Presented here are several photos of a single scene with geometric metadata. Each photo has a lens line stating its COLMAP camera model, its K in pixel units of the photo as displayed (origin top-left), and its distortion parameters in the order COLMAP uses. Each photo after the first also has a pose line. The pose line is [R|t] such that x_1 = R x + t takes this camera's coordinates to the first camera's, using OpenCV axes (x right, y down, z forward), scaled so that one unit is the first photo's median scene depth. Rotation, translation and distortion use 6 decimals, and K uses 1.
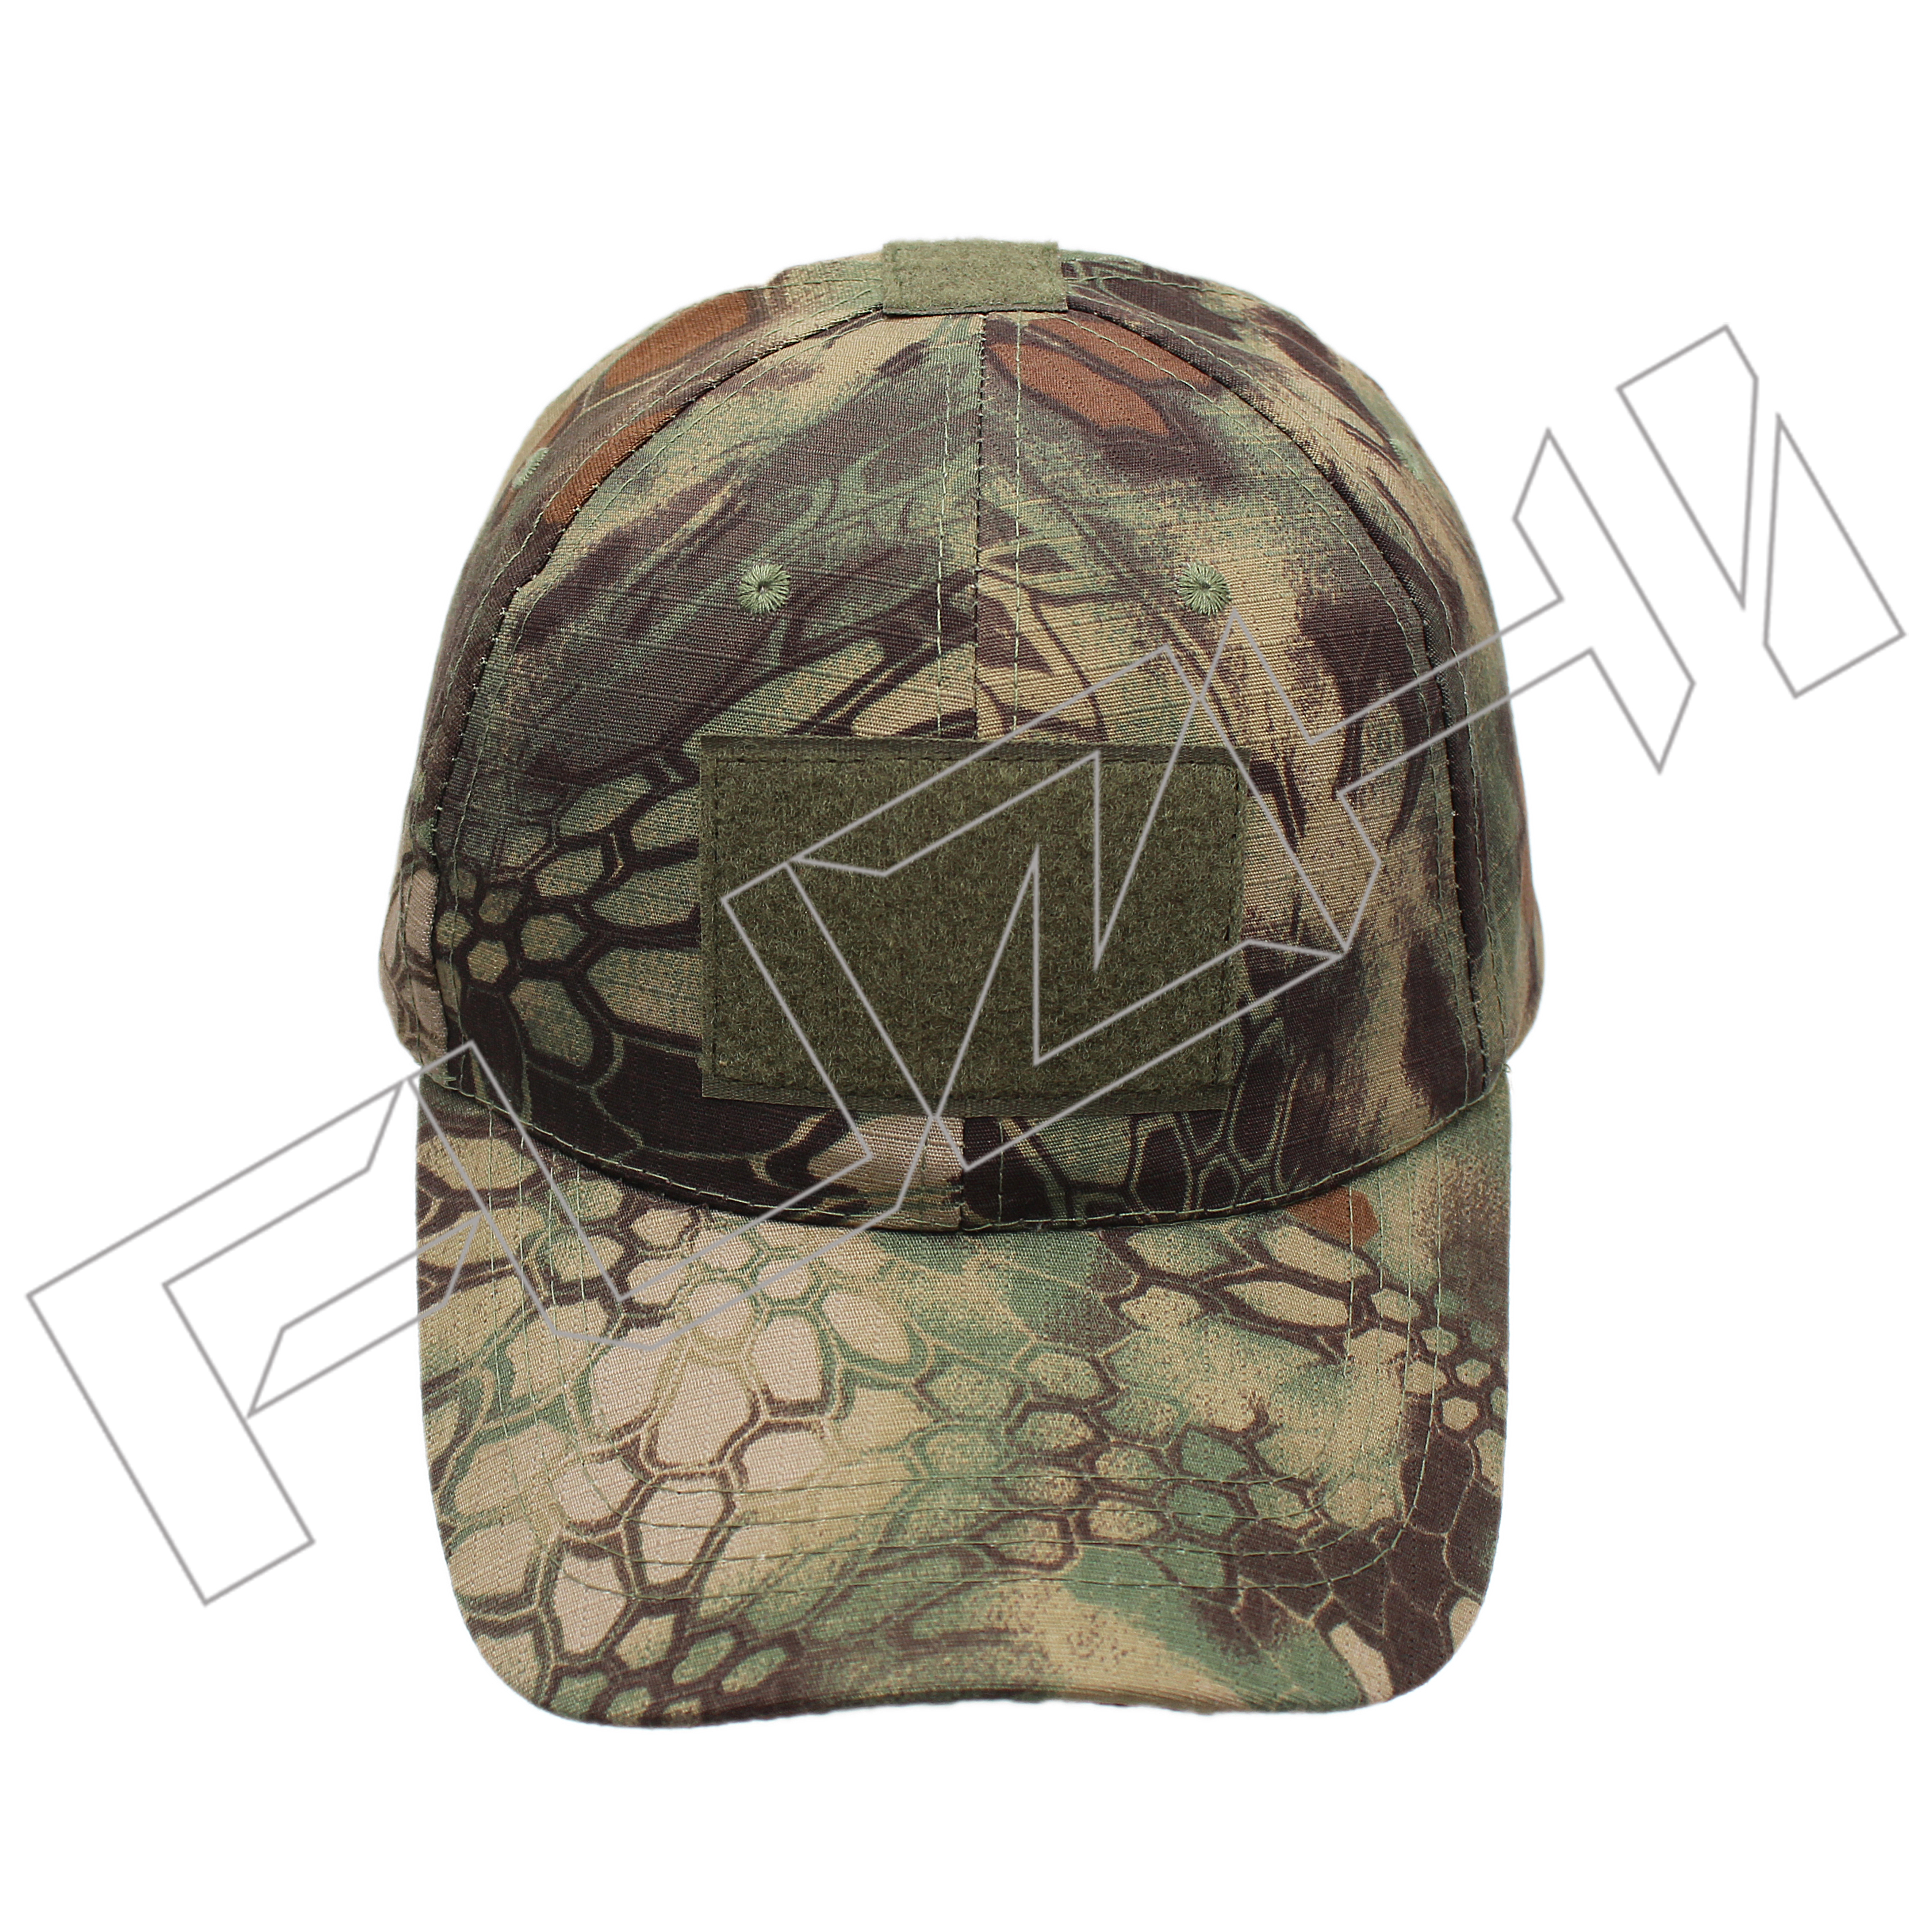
lens RADIAL K [[3774.4, 0, 958.5], [0, 3774.4, 959.3], [0, 0, 1]] dist [-0.154348, 0.000000]
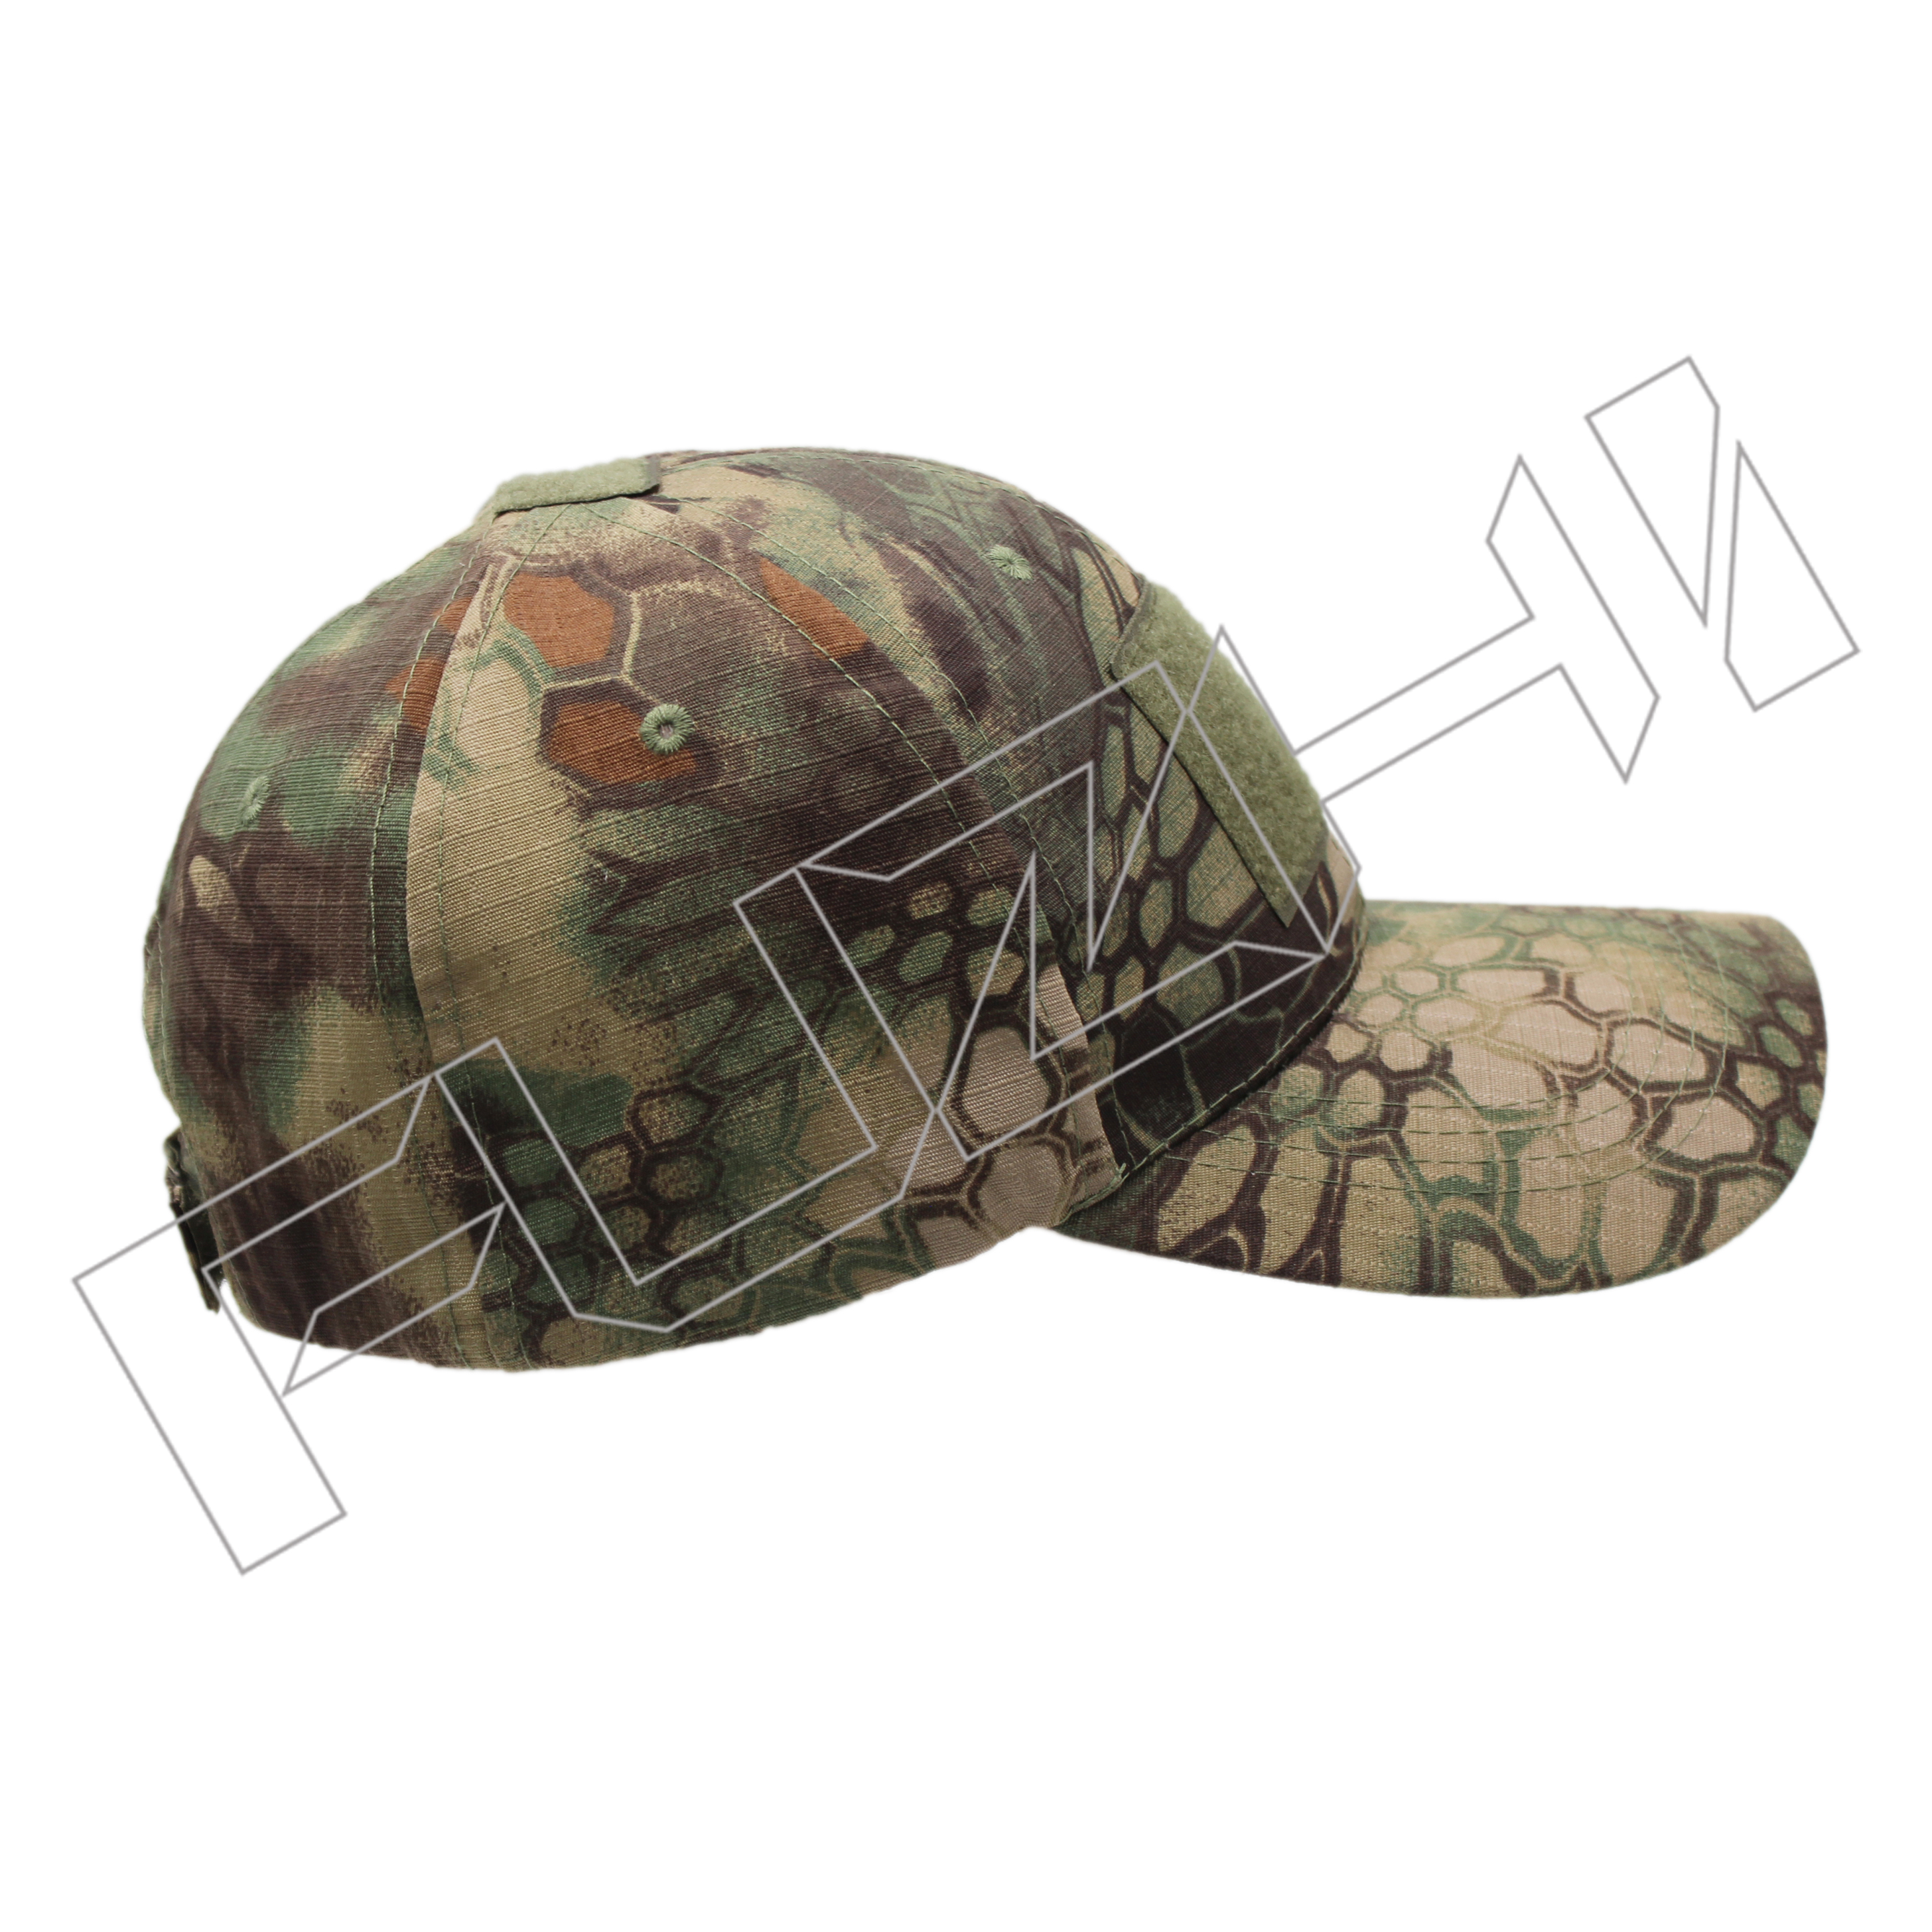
lens RADIAL K [[4061.6, 0, 964.8], [0, 4061.6, 966.1], [0, 0, 1]] dist [-0.164612, 0.000000]
pose [[-0.043557, -0.284118, 0.957799, -1.229261], [0.681998, 0.692120, 0.236323, -0.307495], [-0.730056, 0.663511, 0.163621, 0.889094]]
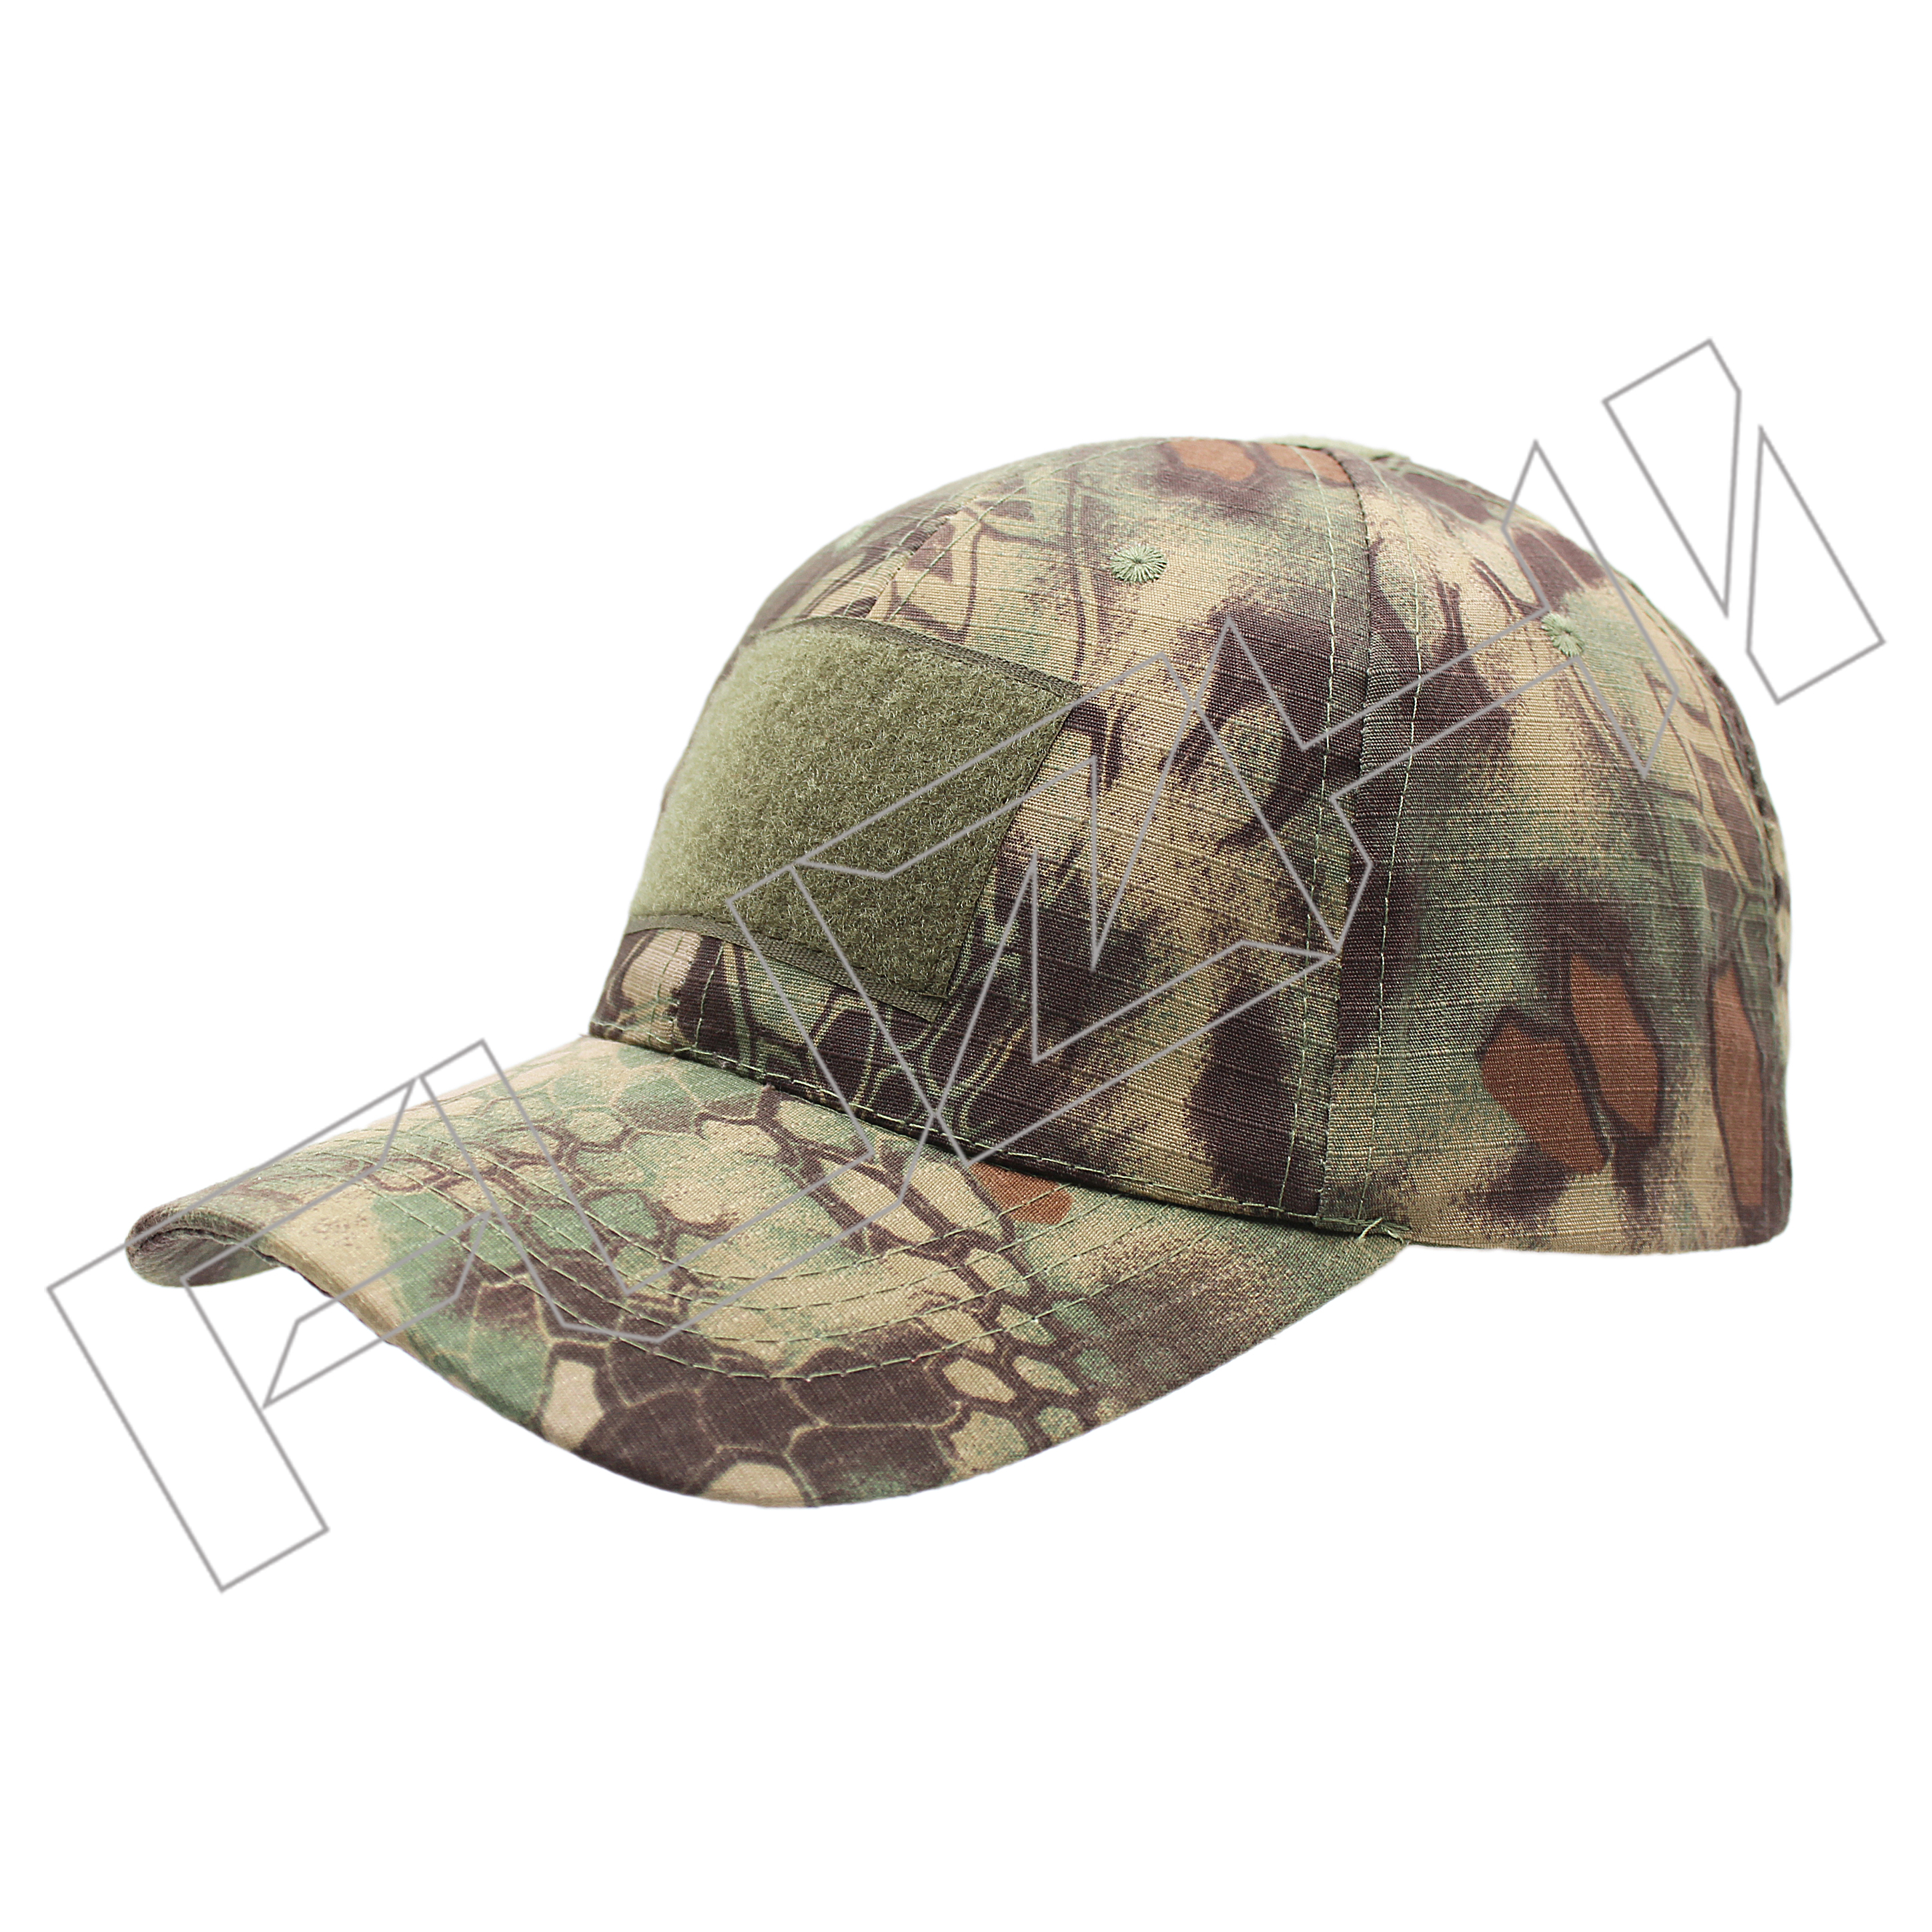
lens RADIAL K [[3450.5, 0, 968.5], [0, 3450.5, 975.9], [0, 0, 1]] dist [-0.089219, 0.000000]
pose [[0.675388, 0.156302, -0.720709, 0.722587], [-0.462268, 0.851179, -0.248602, 0.248669], [0.574595, 0.501064, 0.647129, 0.429613]]
